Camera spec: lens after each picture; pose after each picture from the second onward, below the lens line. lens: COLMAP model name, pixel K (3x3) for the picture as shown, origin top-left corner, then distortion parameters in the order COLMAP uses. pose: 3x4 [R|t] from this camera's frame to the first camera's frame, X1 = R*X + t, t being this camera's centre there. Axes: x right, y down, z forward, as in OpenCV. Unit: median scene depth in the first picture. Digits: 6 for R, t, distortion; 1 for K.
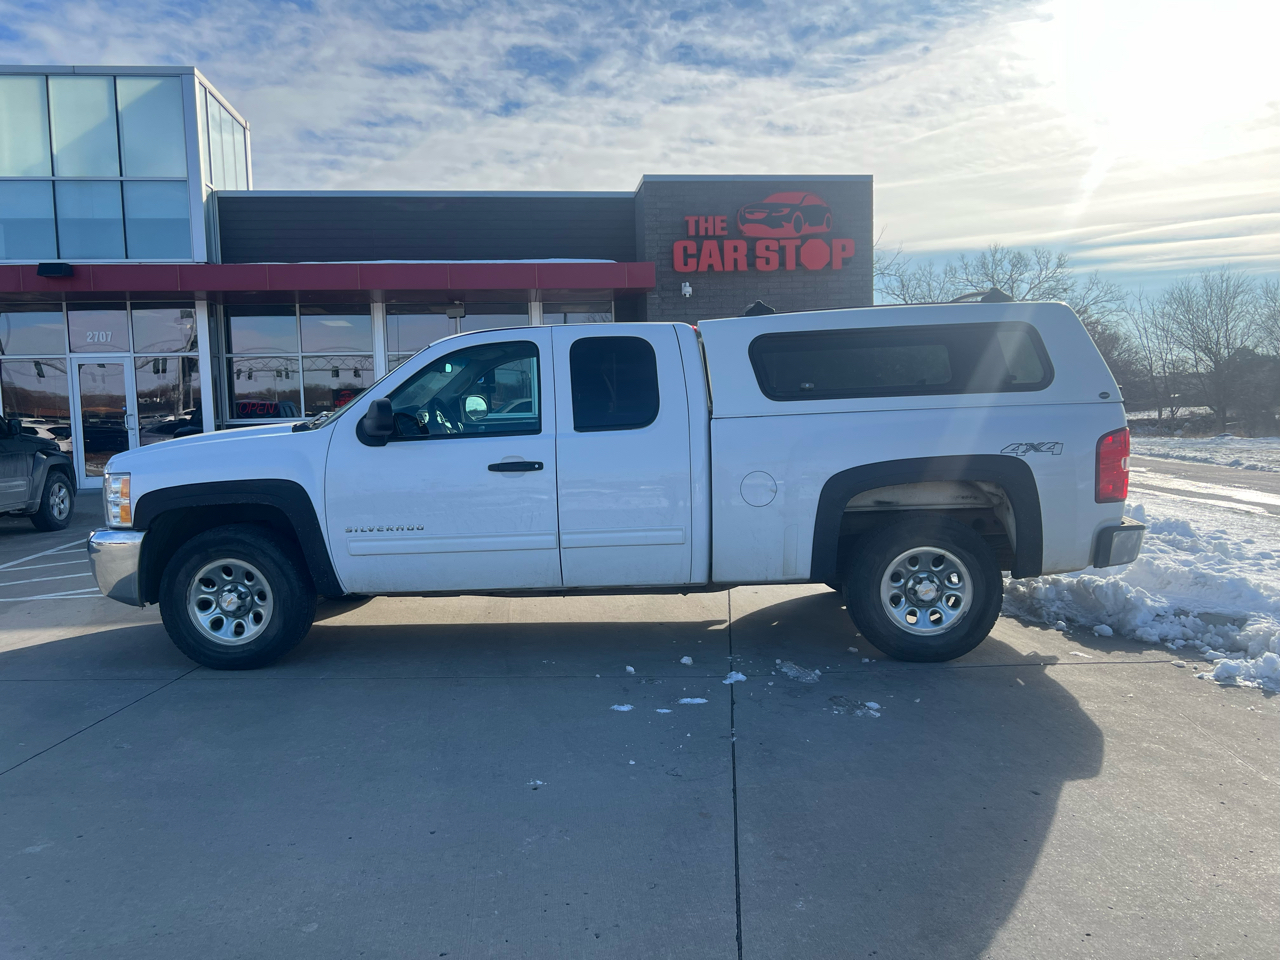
lens RADIAL K [[952.5, 0, 636.9], [0, 952.5, 478.9], [0, 0, 1]] dist [0.053364, -0.058503]
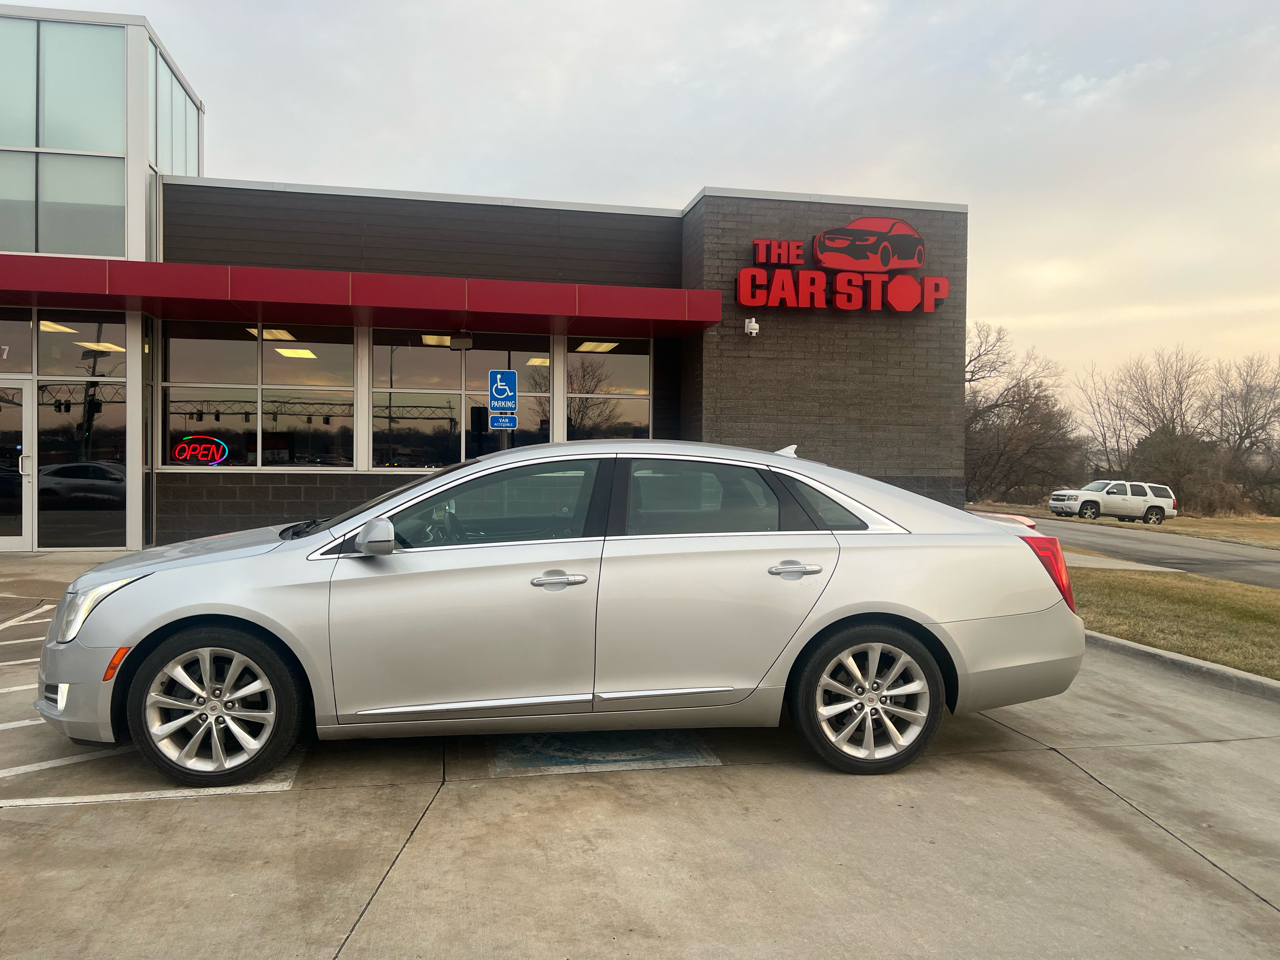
lens RADIAL K [[952.2, 0, 647.7], [0, 952.2, 477.8], [0, 0, 1]] dist [0.063438, -0.076424]
pose [[0.995340, 0.033037, 0.090591, -0.107417], [-0.027444, 0.997680, -0.062297, -0.015411], [-0.092439, 0.059521, 0.993938, 0.199136]]
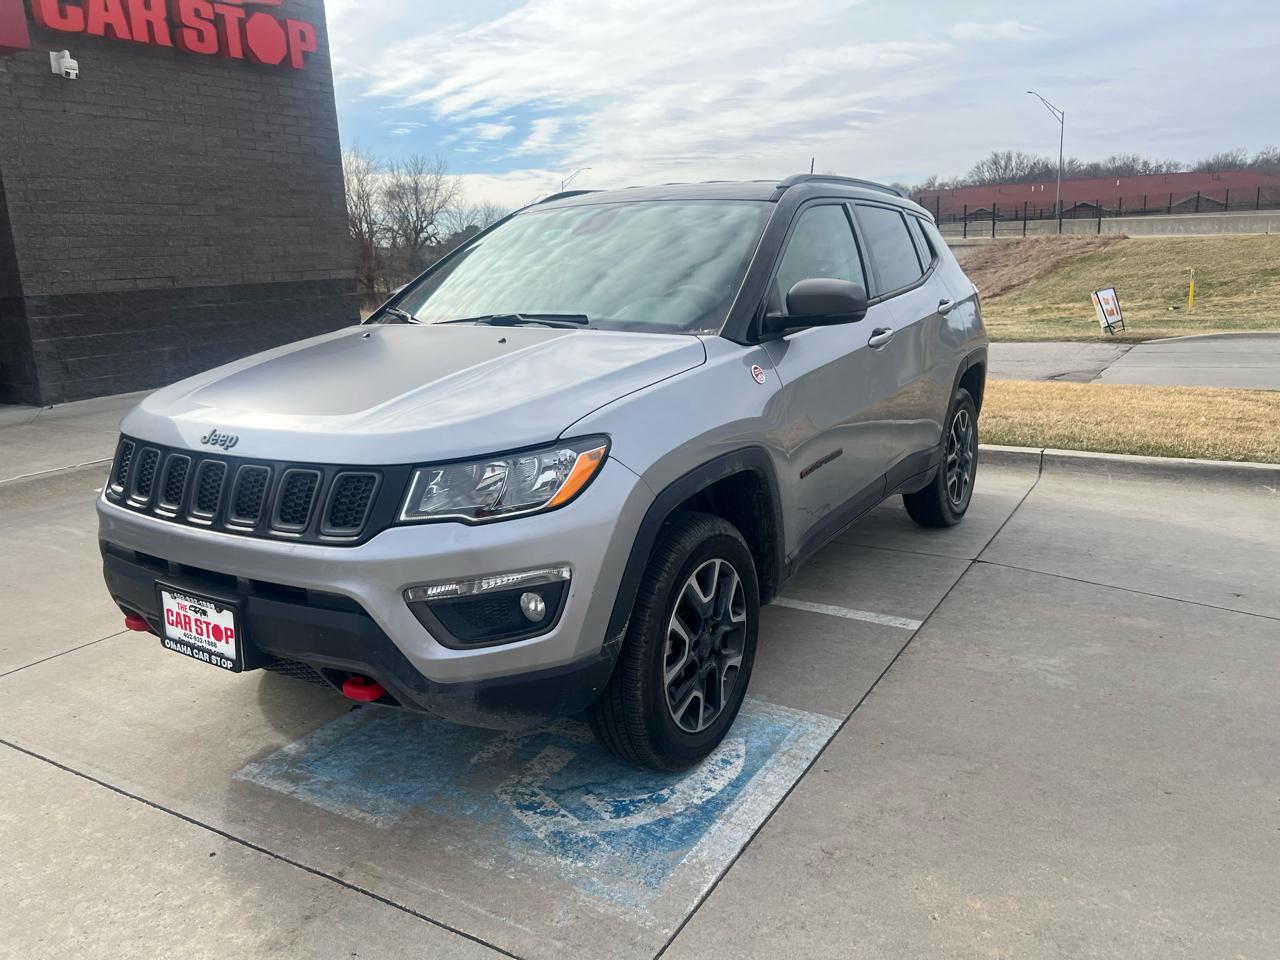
lens RADIAL K [[955.2, 0, 634.8], [0, 955.2, 476.7], [0, 0, 1]] dist [0.046282, -0.052376]
pose [[0.613768, -0.179107, 0.768902, -0.213558], [0.084138, 0.983219, 0.161867, -0.029167], [-0.784990, -0.034655, 0.618538, 0.395830]]
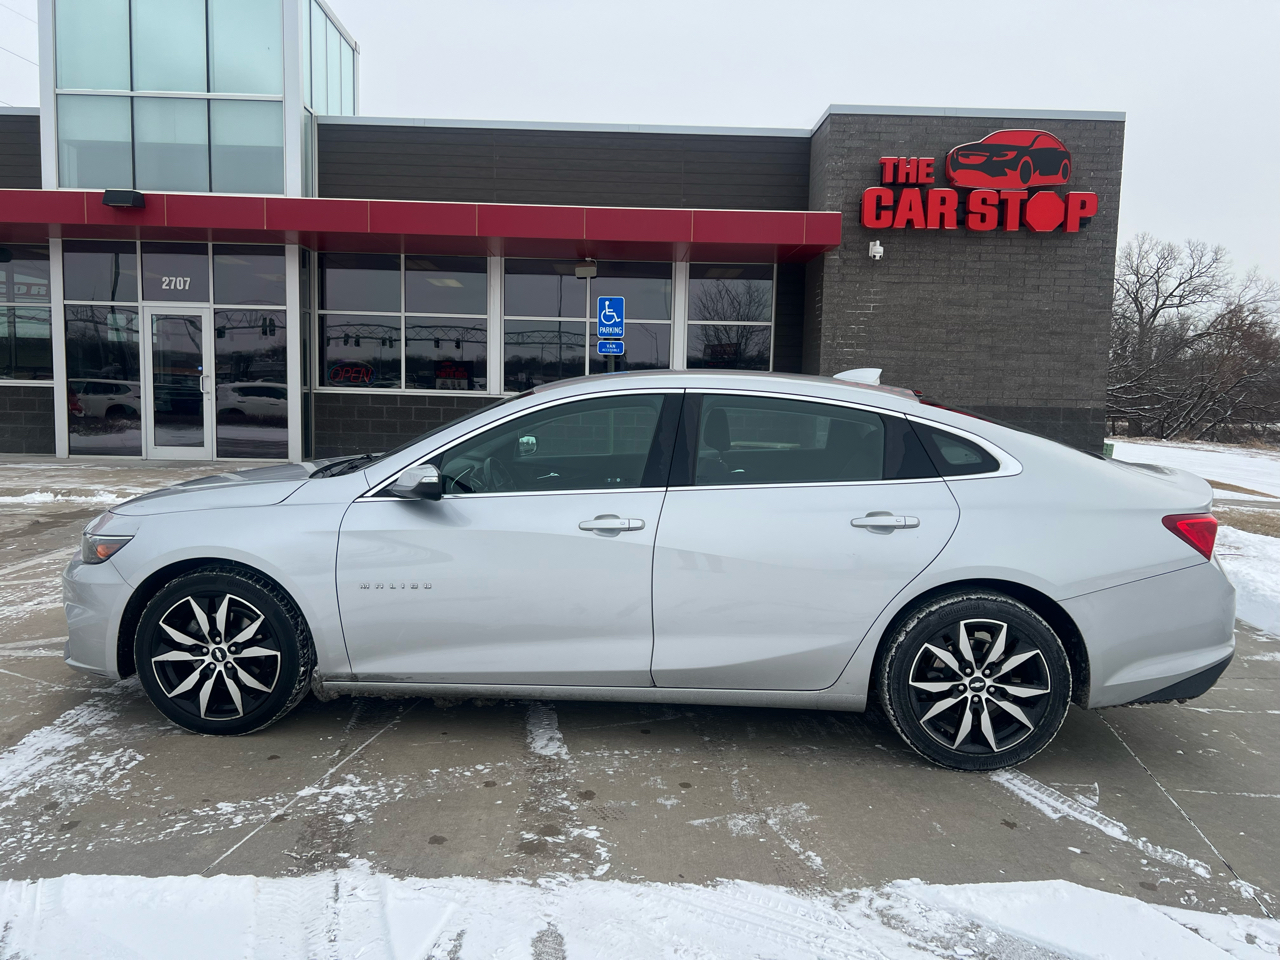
lens RADIAL K [[959.8, 0, 639.8], [0, 959.8, 479.2], [0, 0, 1]] dist [0.018861, -0.009065]
pose [[0.994265, 0.056038, -0.091084, -0.060137], [-0.054387, 0.998309, 0.020510, -0.013640], [0.092080, -0.015438, 0.995632, 0.179475]]
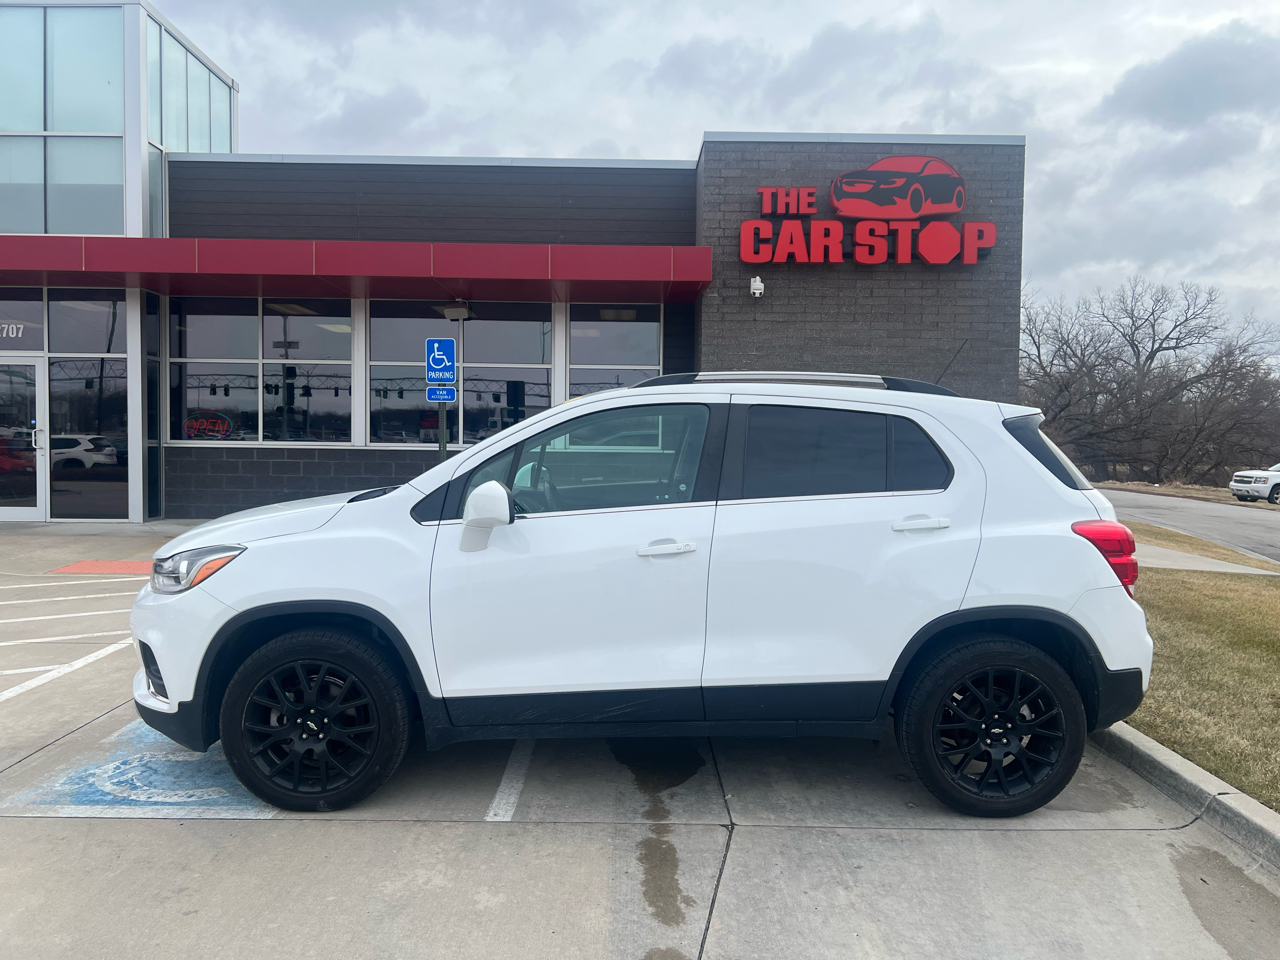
lens RADIAL K [[955.2, 0, 634.8], [0, 955.2, 476.7], [0, 0, 1]] dist [0.046282, -0.052376]
pose [[0.993101, 0.041741, -0.109579, 0.045453], [-0.045404, 0.998483, -0.031142, -0.025692], [0.108113, 0.035902, 0.993490, 0.263649]]
